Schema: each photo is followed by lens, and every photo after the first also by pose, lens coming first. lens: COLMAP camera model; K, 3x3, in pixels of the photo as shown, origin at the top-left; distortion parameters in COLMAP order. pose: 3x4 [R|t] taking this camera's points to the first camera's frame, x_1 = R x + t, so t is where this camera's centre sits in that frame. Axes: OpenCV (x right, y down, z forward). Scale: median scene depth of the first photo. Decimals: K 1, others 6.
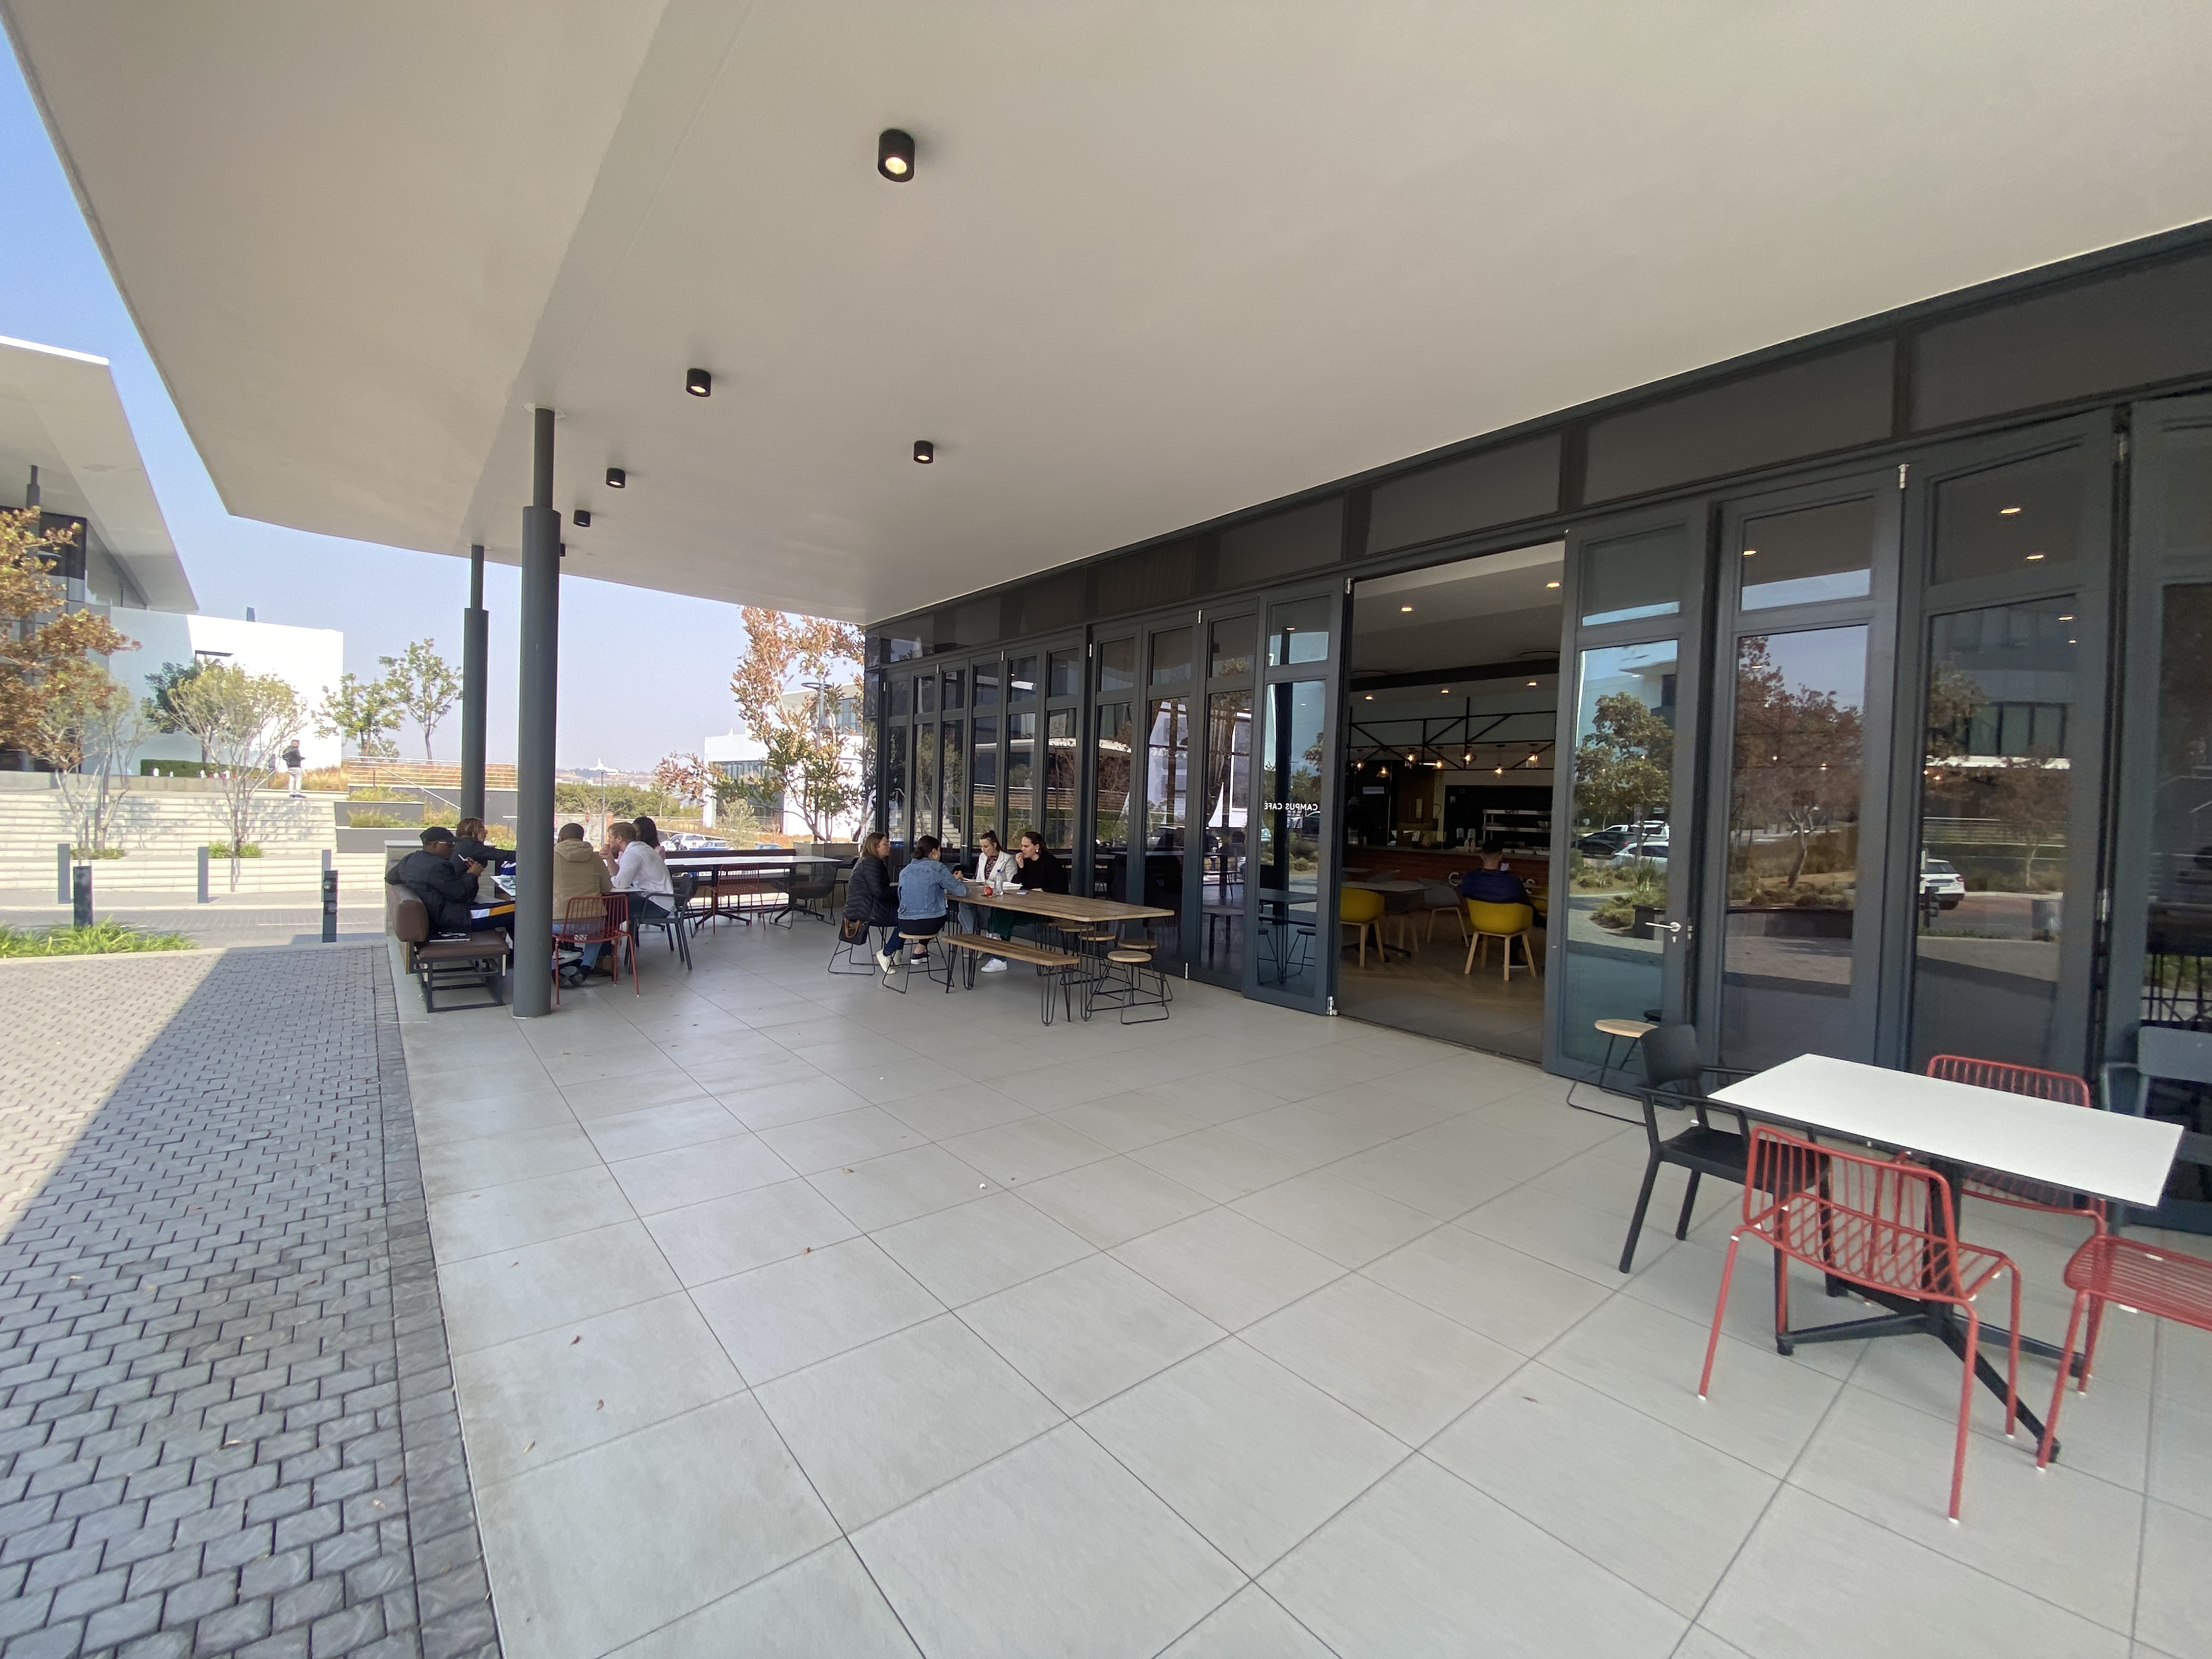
lens RADIAL K [[891.2, 0, 1090.2], [0, 891.2, 825.6], [0, 0, 1]] dist [0.011503, -0.015050]
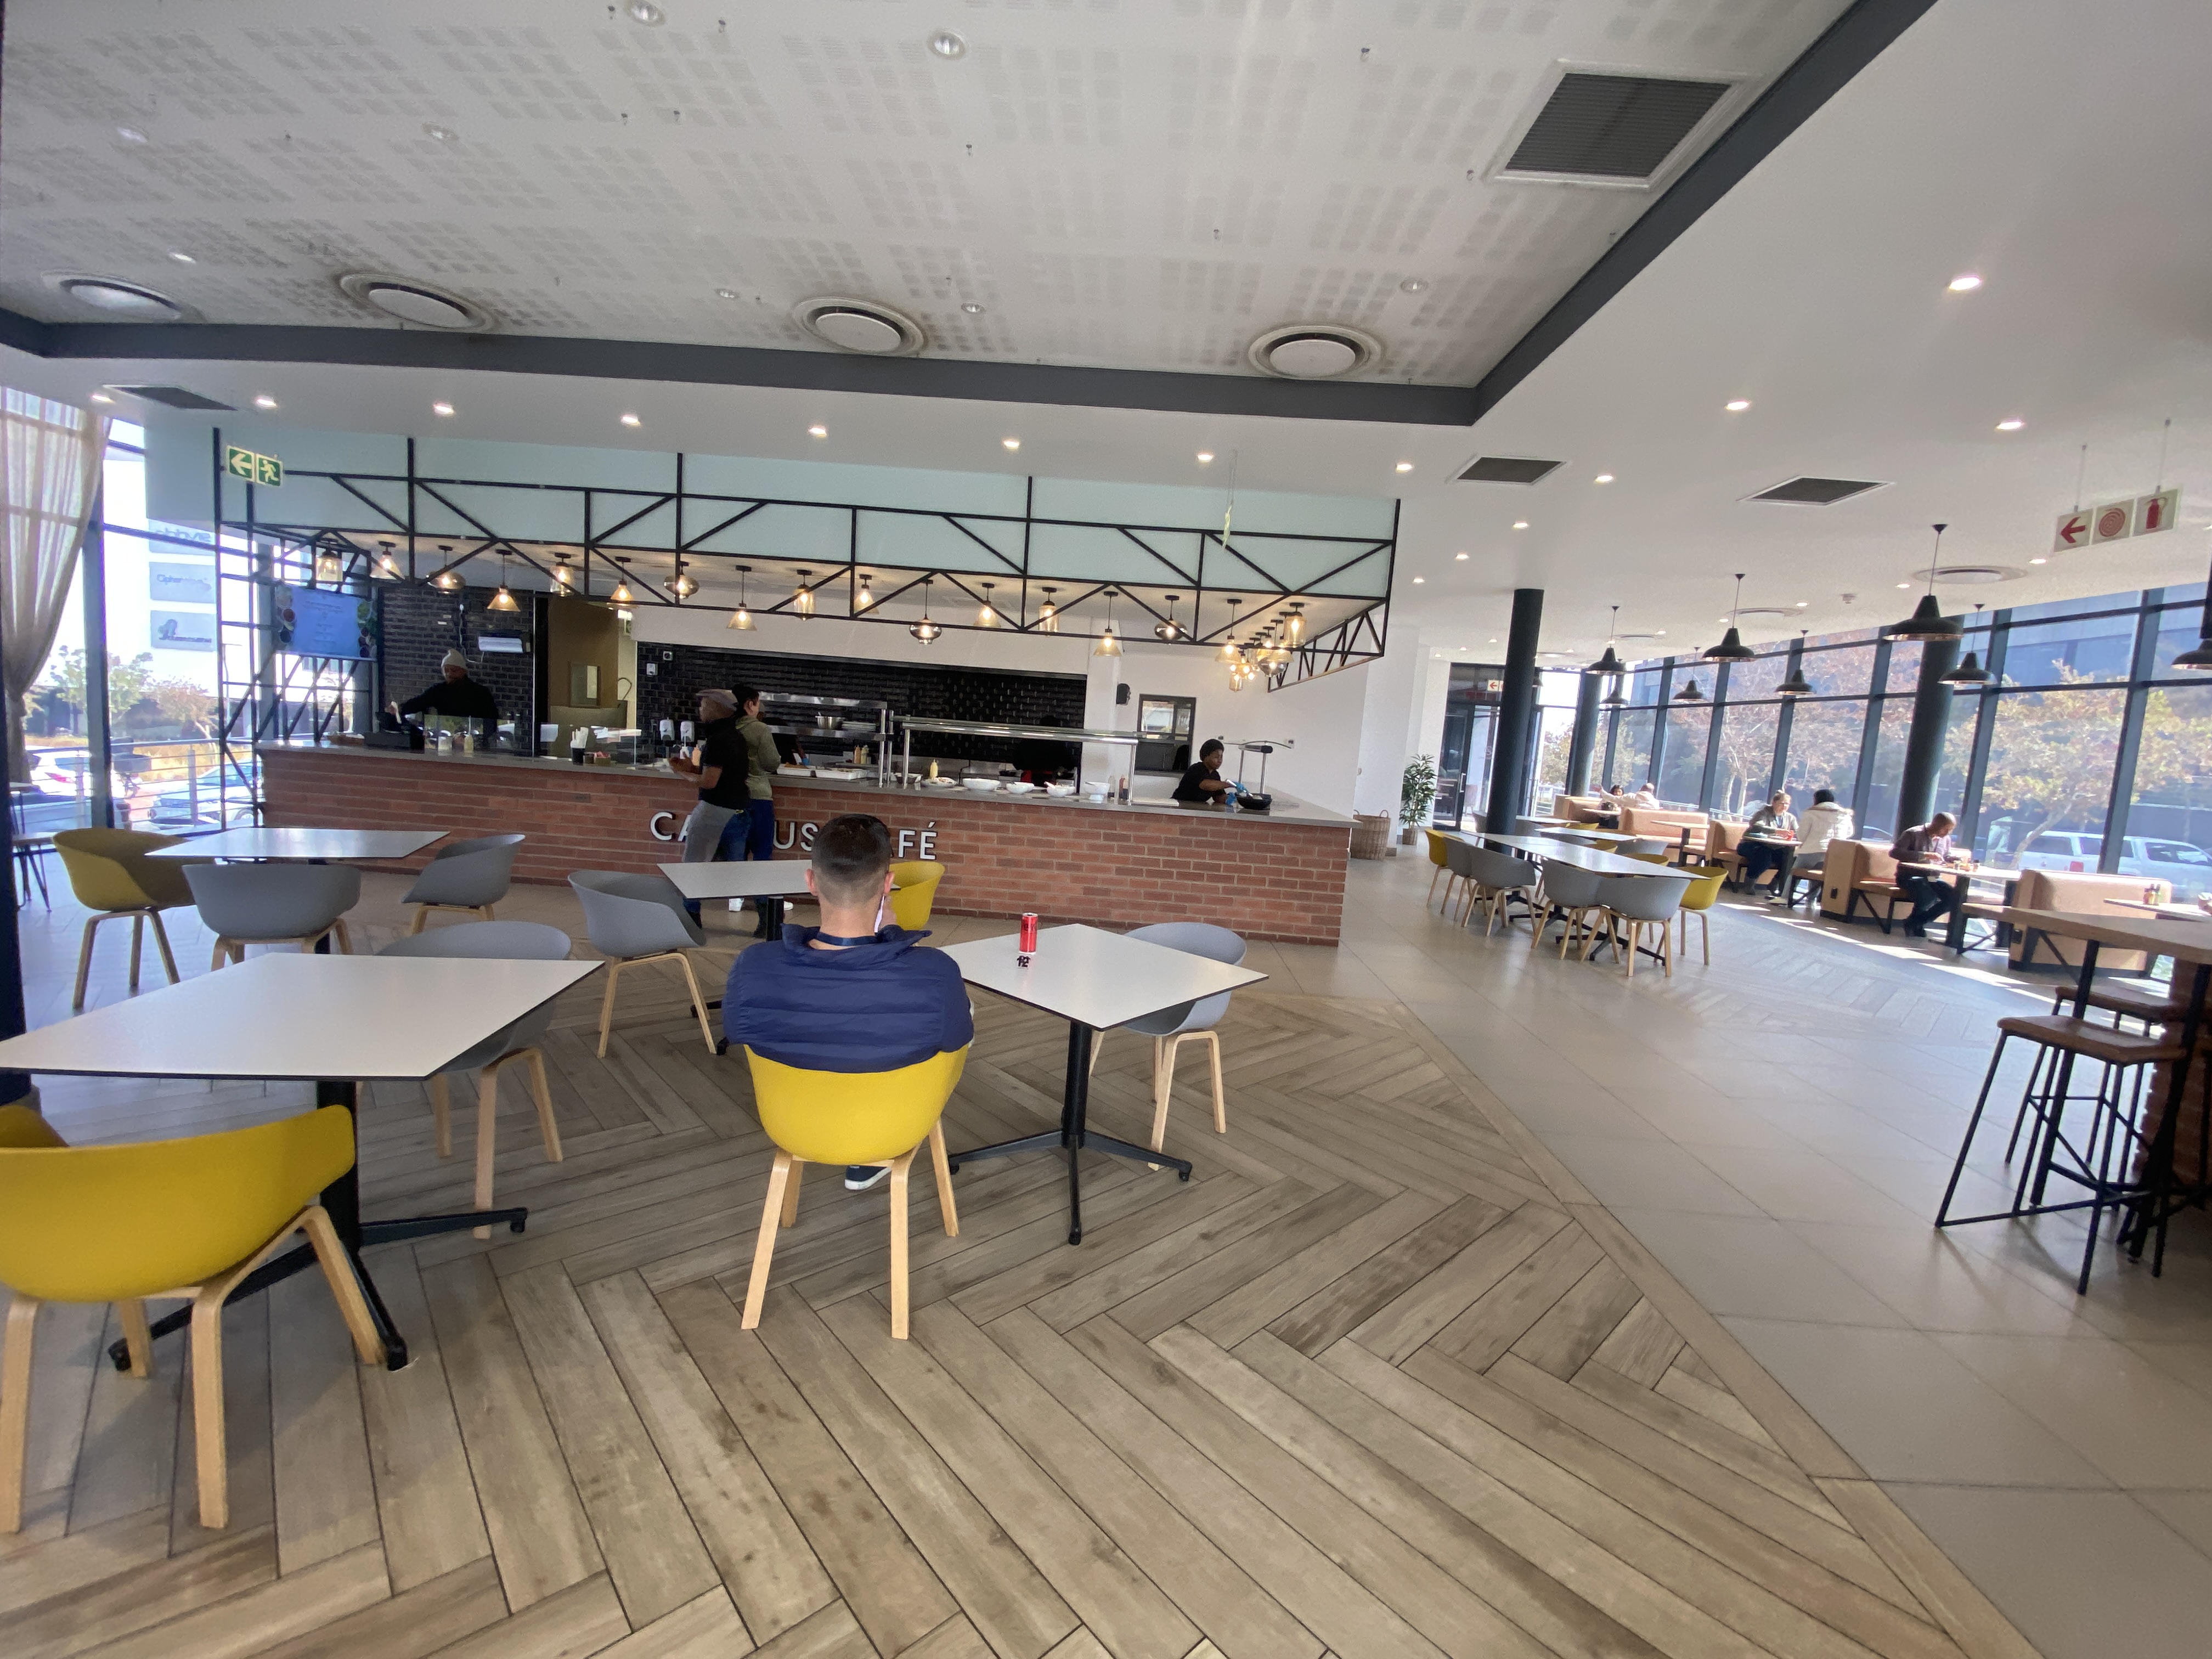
lens RADIAL K [[891.2, 0, 1087.8], [0, 891.2, 827.5], [0, 0, 1]] dist [0.011503, -0.015050]
pose [[0.666361, -0.070650, 0.742275, 0.172104], [-0.026430, 0.992637, 0.118207, -0.003668], [-0.745161, -0.098387, 0.659587, 0.433780]]
